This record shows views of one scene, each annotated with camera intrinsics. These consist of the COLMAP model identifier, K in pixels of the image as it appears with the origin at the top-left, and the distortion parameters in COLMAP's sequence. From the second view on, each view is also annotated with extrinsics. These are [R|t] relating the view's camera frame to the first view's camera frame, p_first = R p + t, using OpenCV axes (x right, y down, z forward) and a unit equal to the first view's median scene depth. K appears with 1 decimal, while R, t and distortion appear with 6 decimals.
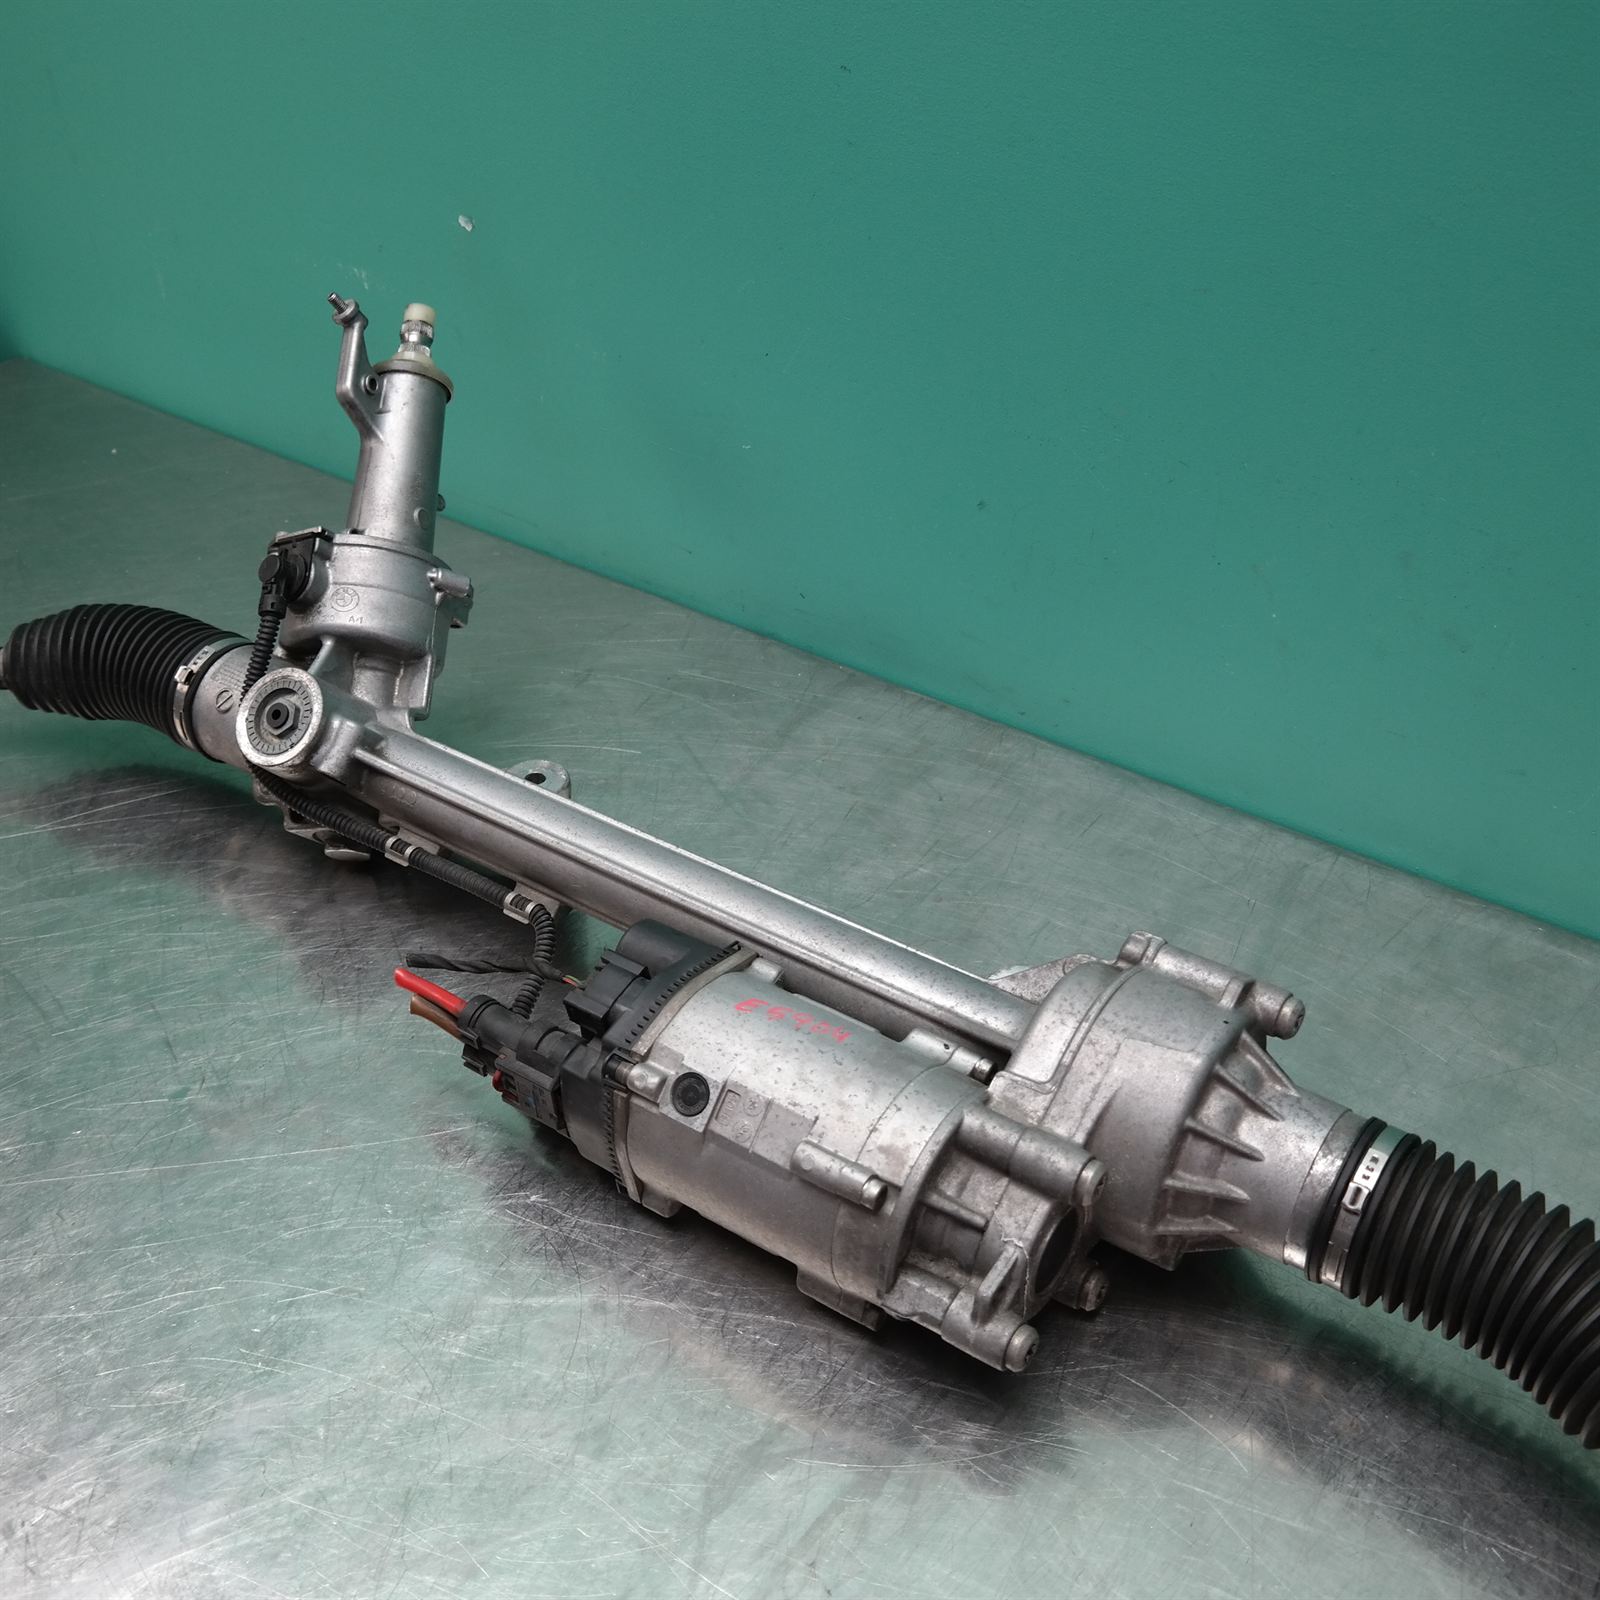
lens RADIAL K [[1873.8, 0, 800.0], [0, 1873.8, 800.0], [0, 0, 1]] dist [-0.008929, 0.024226]
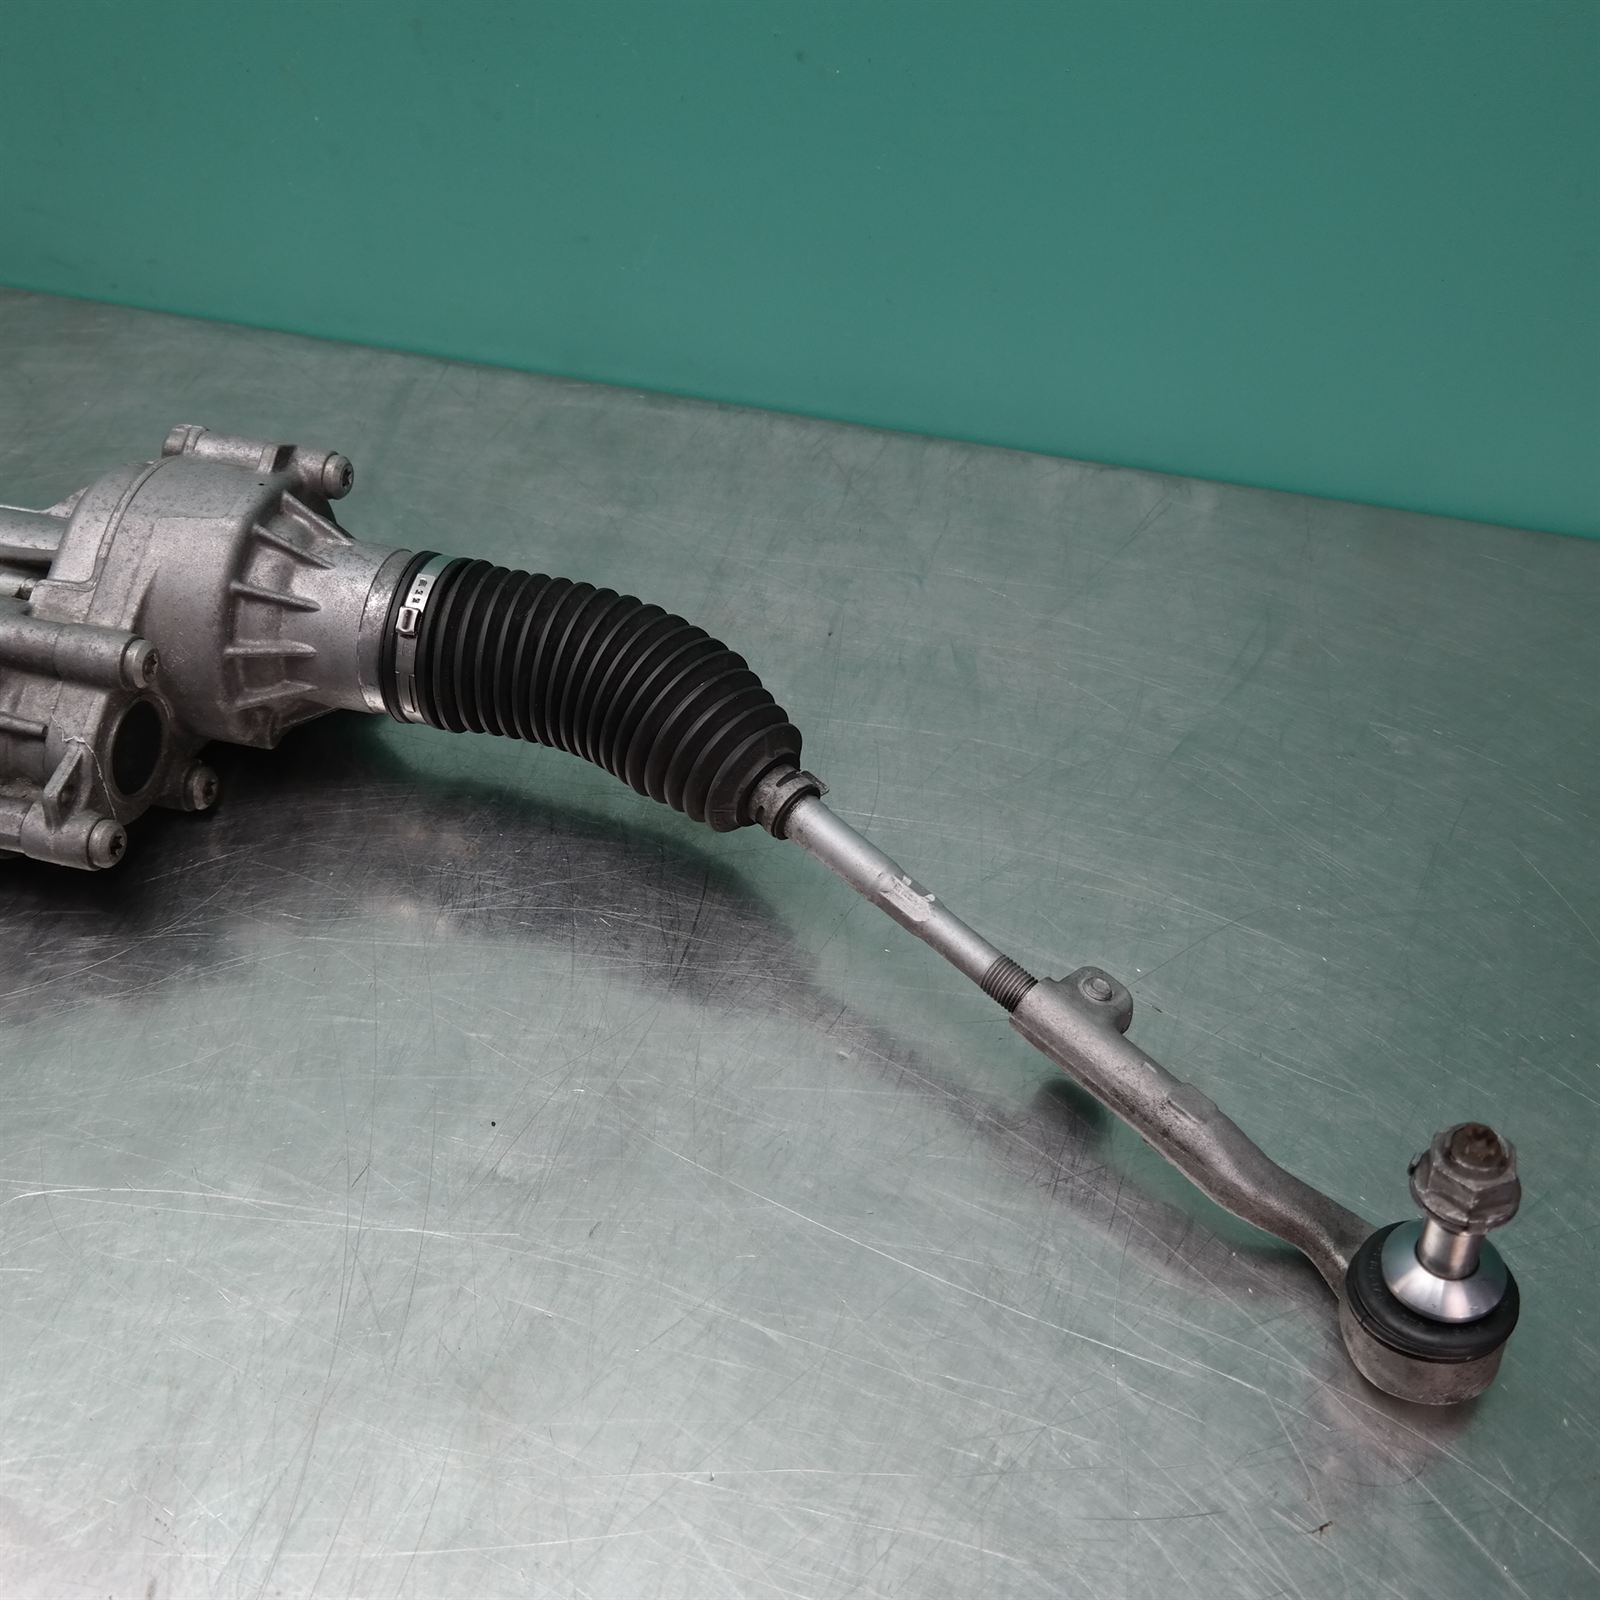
lens RADIAL K [[1872.1, 0, 729.4], [0, 1872.1, 767.7], [0, 0, 1]] dist [0.001058, 0.017371]
pose [[0.940120, -0.219477, 0.260775, 0.171733], [0.184767, 0.971083, 0.151194, 0.161660], [-0.286417, -0.093958, 0.953487, -0.019176]]
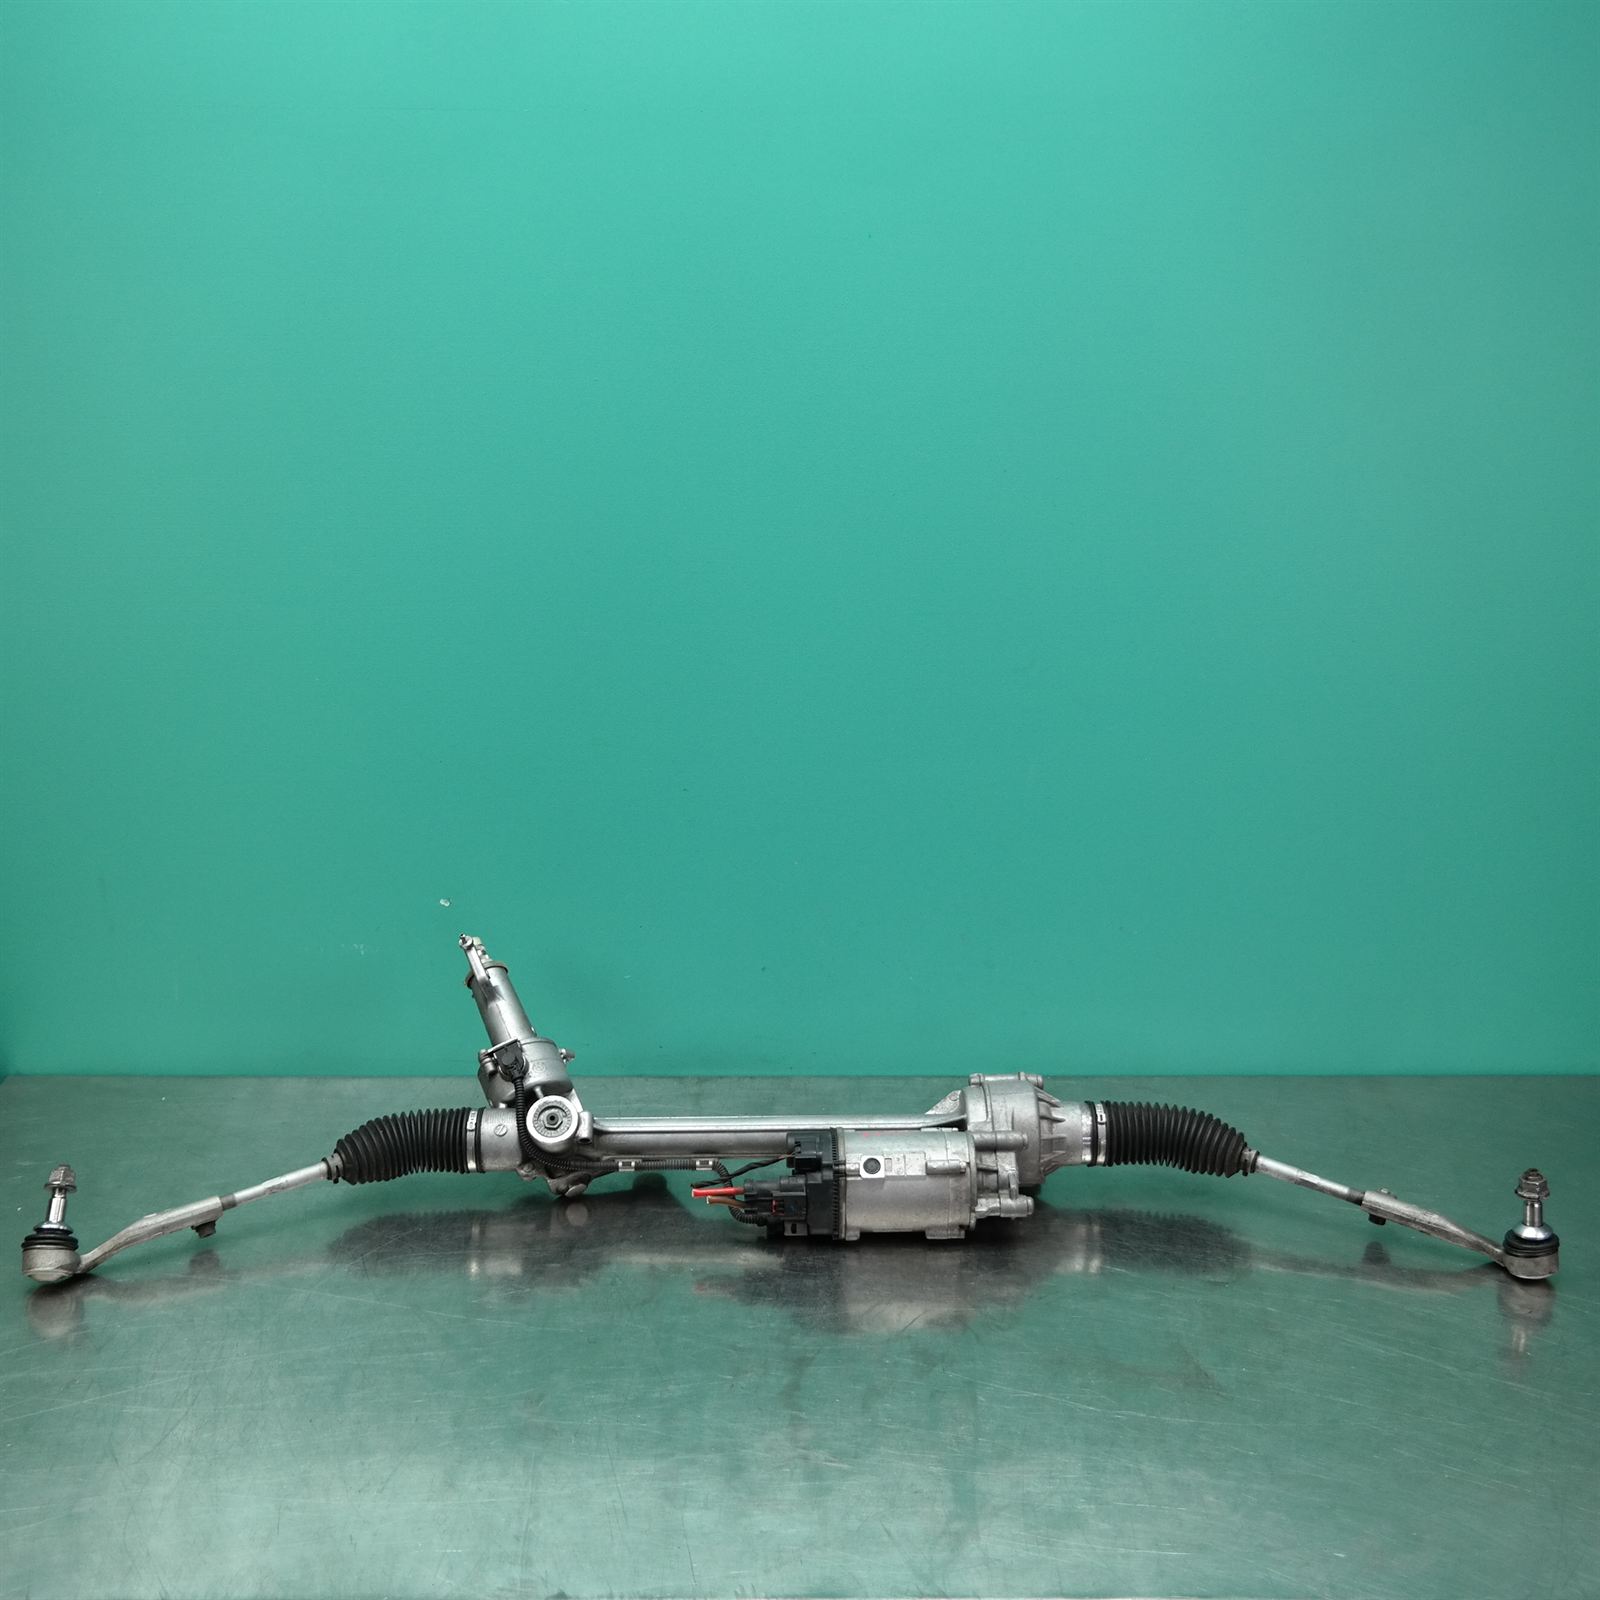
lens RADIAL K [[1918.1, 0, 800.0], [0, 1918.1, 800.0], [0, 0, 1]] dist [-0.008634, 0.004342]
pose [[0.817575, -0.153805, 0.554901, -1.490338], [0.346818, 0.900796, -0.261313, 0.358615], [-0.459661, 0.406093, 0.789810, -1.153183]]
